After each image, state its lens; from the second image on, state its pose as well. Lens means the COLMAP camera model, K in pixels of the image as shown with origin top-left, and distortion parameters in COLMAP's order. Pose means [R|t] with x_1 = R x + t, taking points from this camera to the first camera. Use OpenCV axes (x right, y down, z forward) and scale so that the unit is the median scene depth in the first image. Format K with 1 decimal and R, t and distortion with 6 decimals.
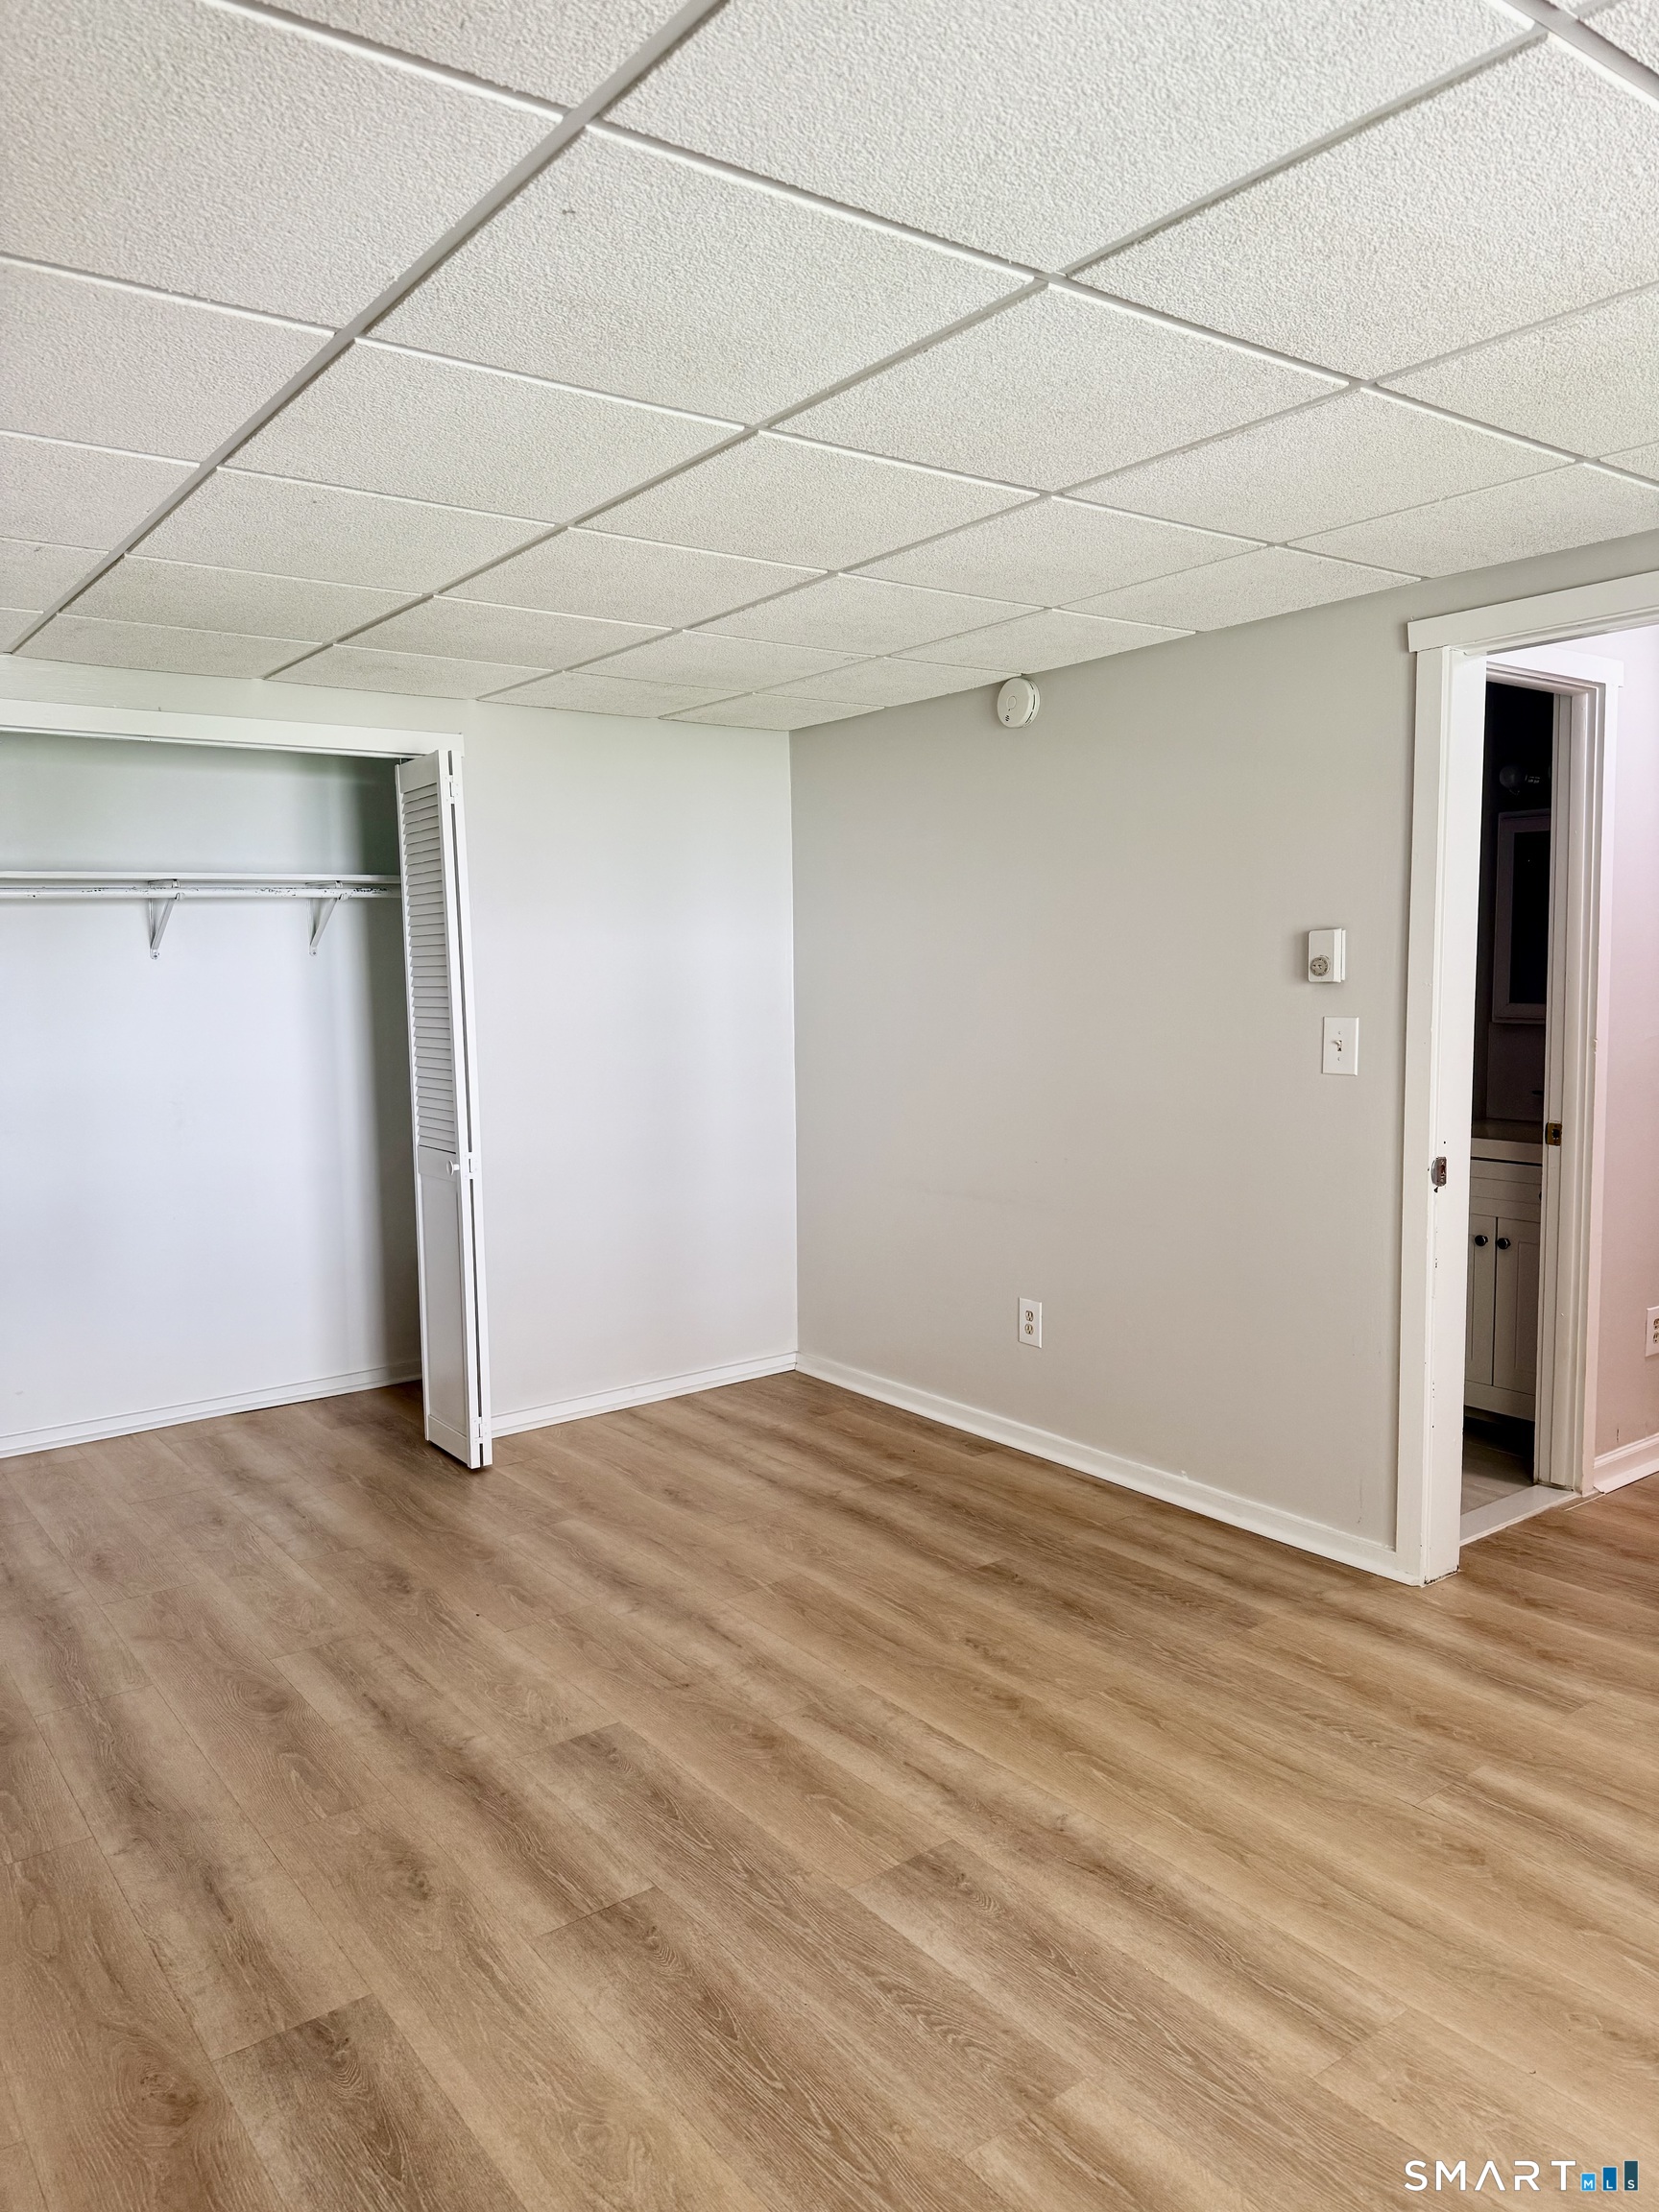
lens RADIAL K [[1640.0, 0, 826.5], [0, 1640.0, 1091.0], [0, 0, 1]] dist [0.122595, -0.185232]
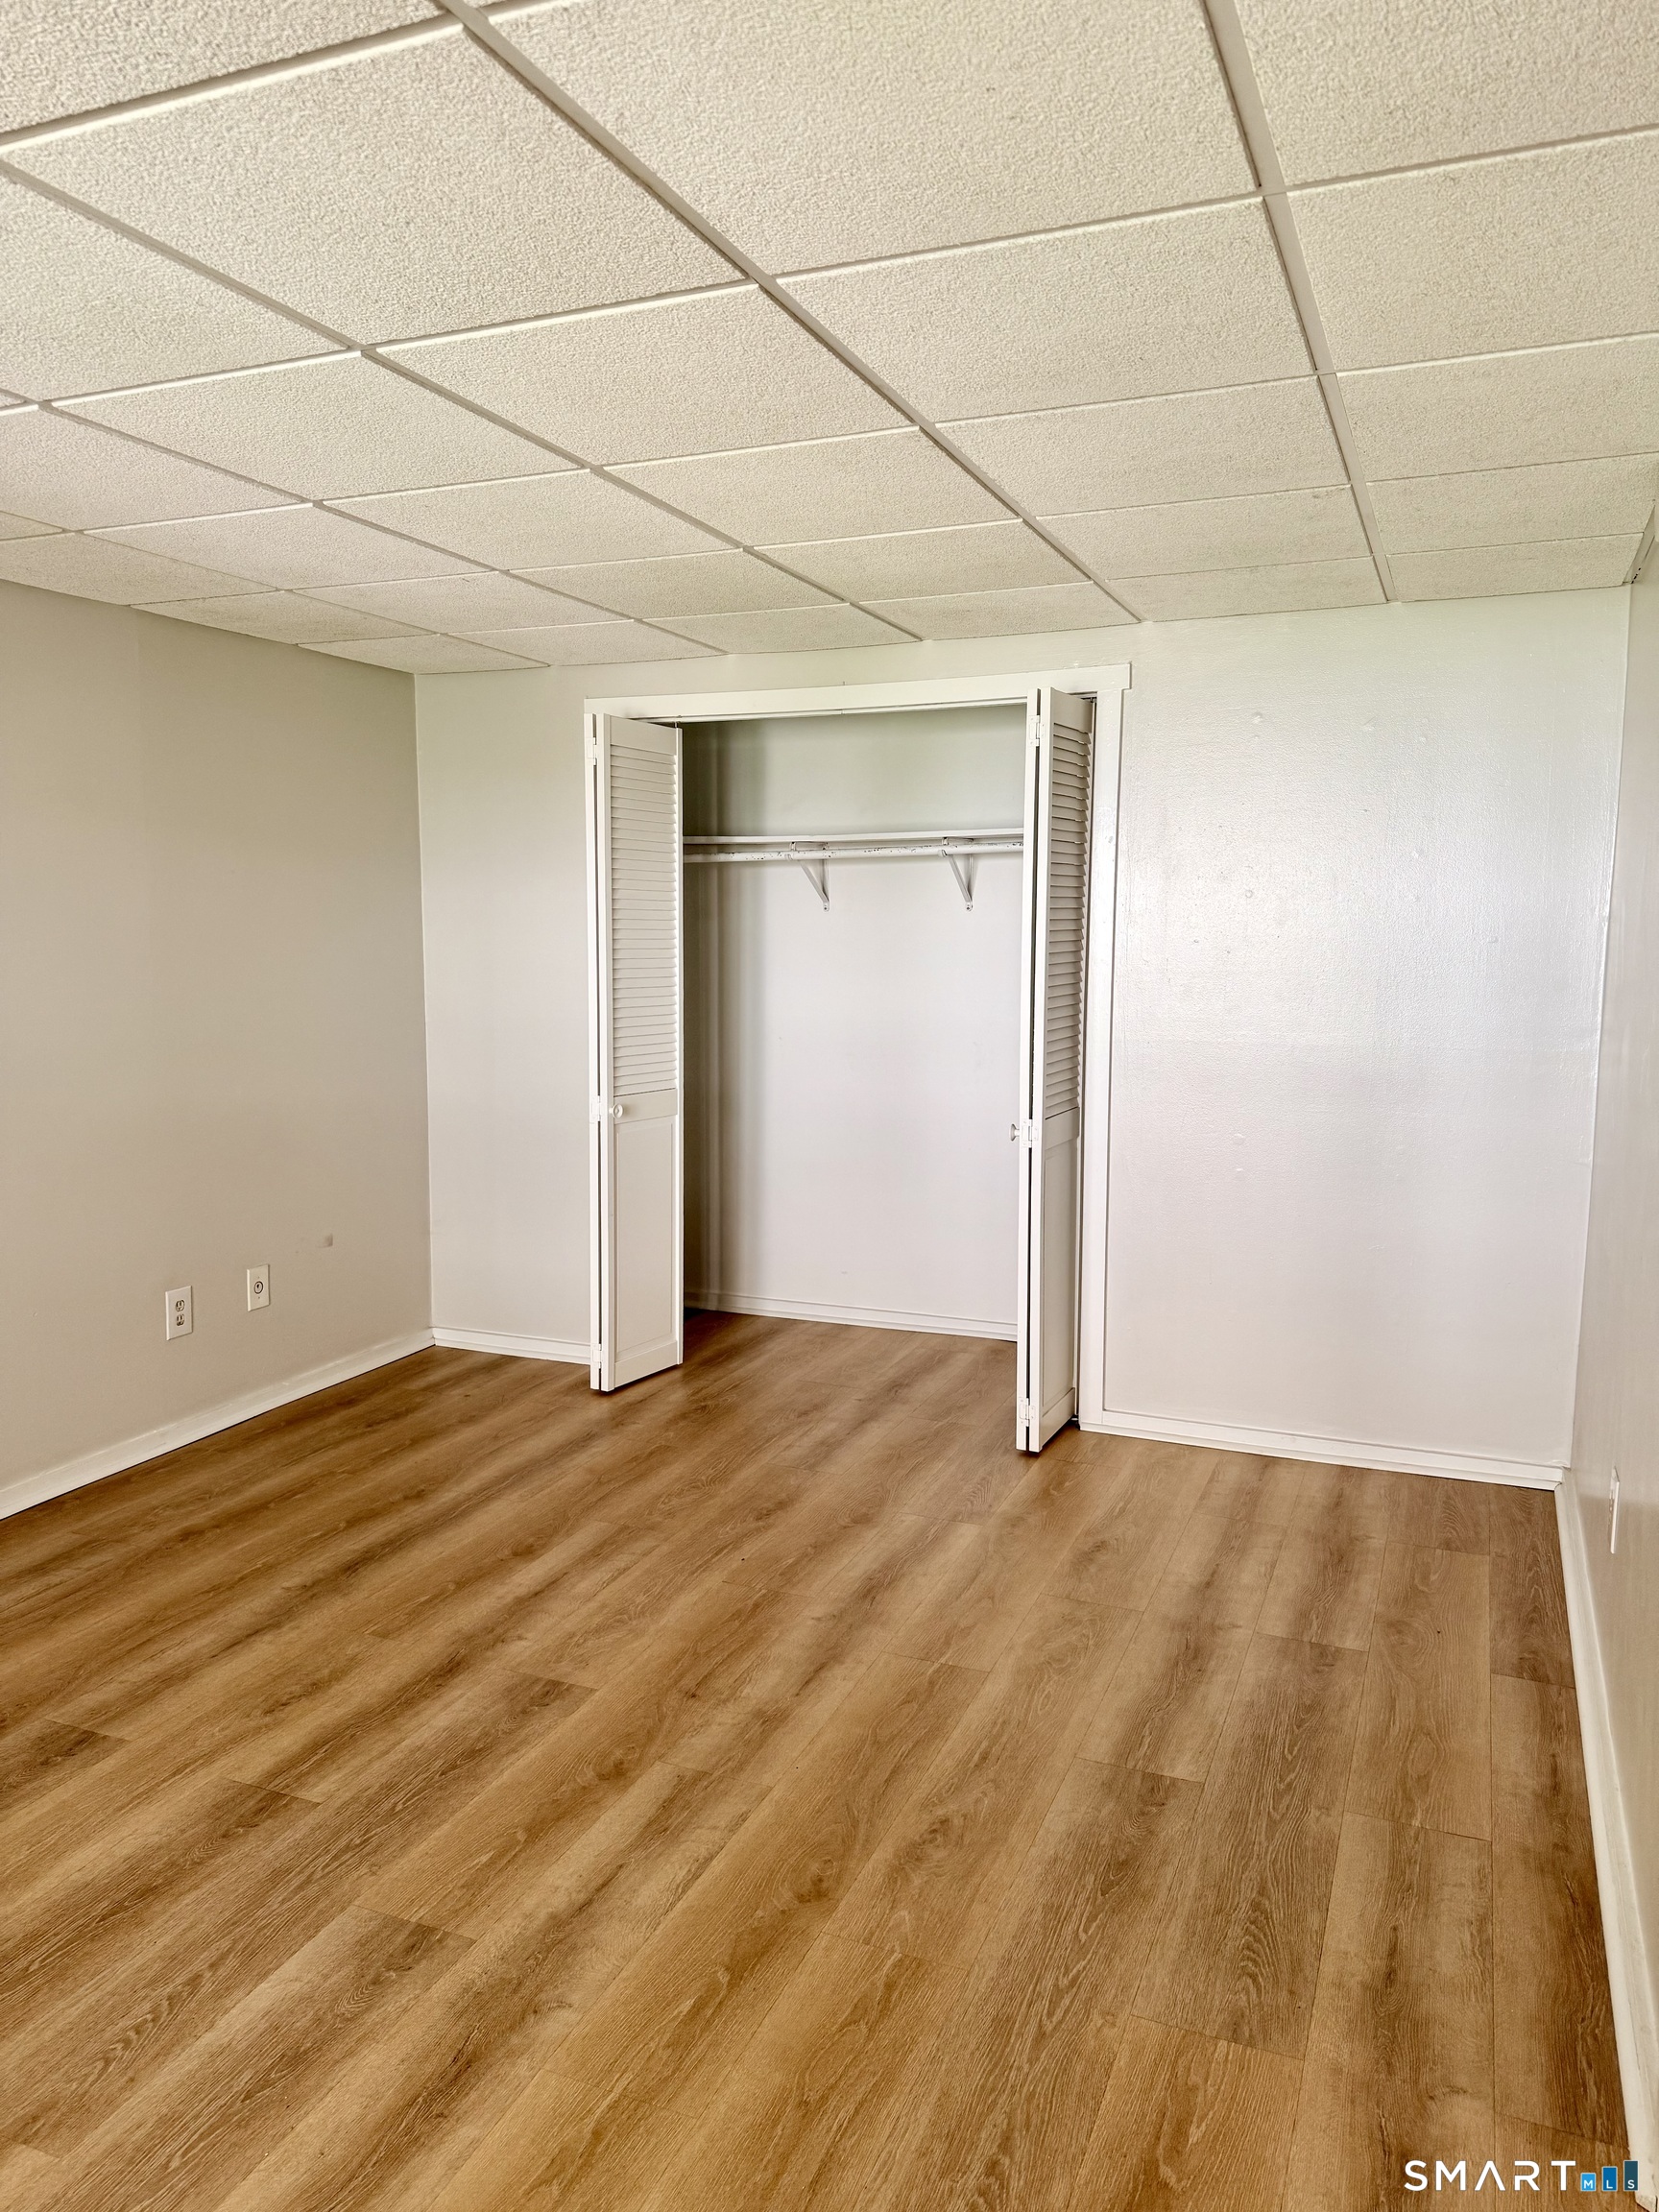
lens RADIAL K [[1585.1, 0, 796.2], [0, 1585.1, 1109.0], [0, 0, 1]] dist [0.041911, -0.040613]
pose [[0.498390, 0.137226, -0.856024, 0.612408], [-0.090978, 0.990220, 0.105769, -0.069050], [0.862166, 0.025165, 0.506000, 0.524293]]
